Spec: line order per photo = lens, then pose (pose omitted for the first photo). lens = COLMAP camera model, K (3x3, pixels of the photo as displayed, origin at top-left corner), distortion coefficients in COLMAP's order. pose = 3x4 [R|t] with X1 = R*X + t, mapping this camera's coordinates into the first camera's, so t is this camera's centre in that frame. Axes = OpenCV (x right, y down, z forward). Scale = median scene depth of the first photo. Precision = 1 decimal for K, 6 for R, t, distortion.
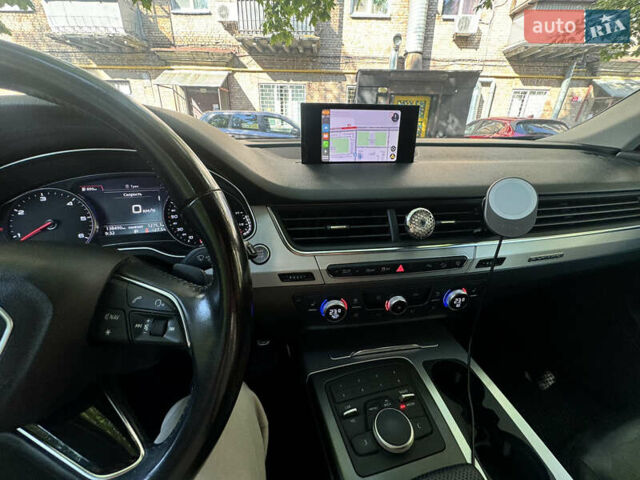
lens RADIAL K [[257.5, 0, 320.0], [0, 257.5, 240.0], [0, 0, 1]] dist [-0.001465, -0.000280]
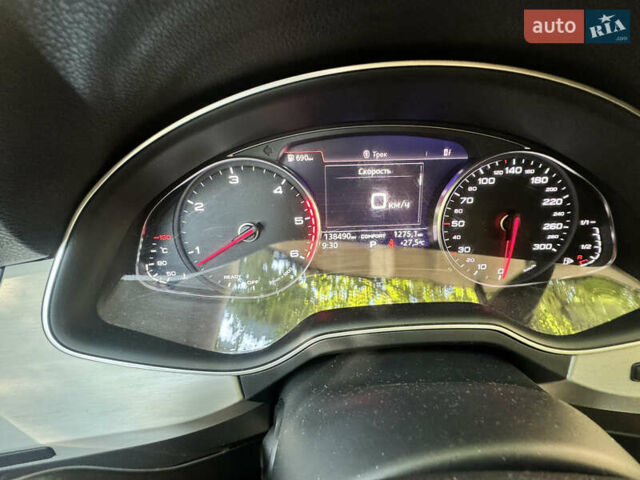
lens RADIAL K [[257.5, 0, 320.0], [0, 257.5, 240.0], [0, 0, 1]] dist [-0.001465, -0.000280]
pose [[0.981620, 0.102164, -0.161196, -0.738339], [-0.065319, 0.973488, 0.219216, -0.149994], [0.179319, -0.204657, 0.962268, 0.473338]]
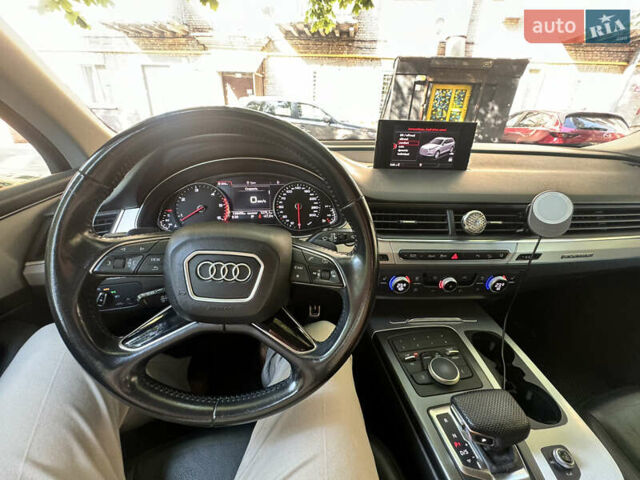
lens RADIAL K [[257.5, 0, 320.0], [0, 257.5, 240.0], [0, 0, 1]] dist [-0.001465, -0.000280]
pose [[0.994649, 0.061234, -0.083207, -0.242612], [-0.057407, 0.997214, 0.047628, 0.005198], [0.085892, -0.042596, 0.995393, -0.321591]]
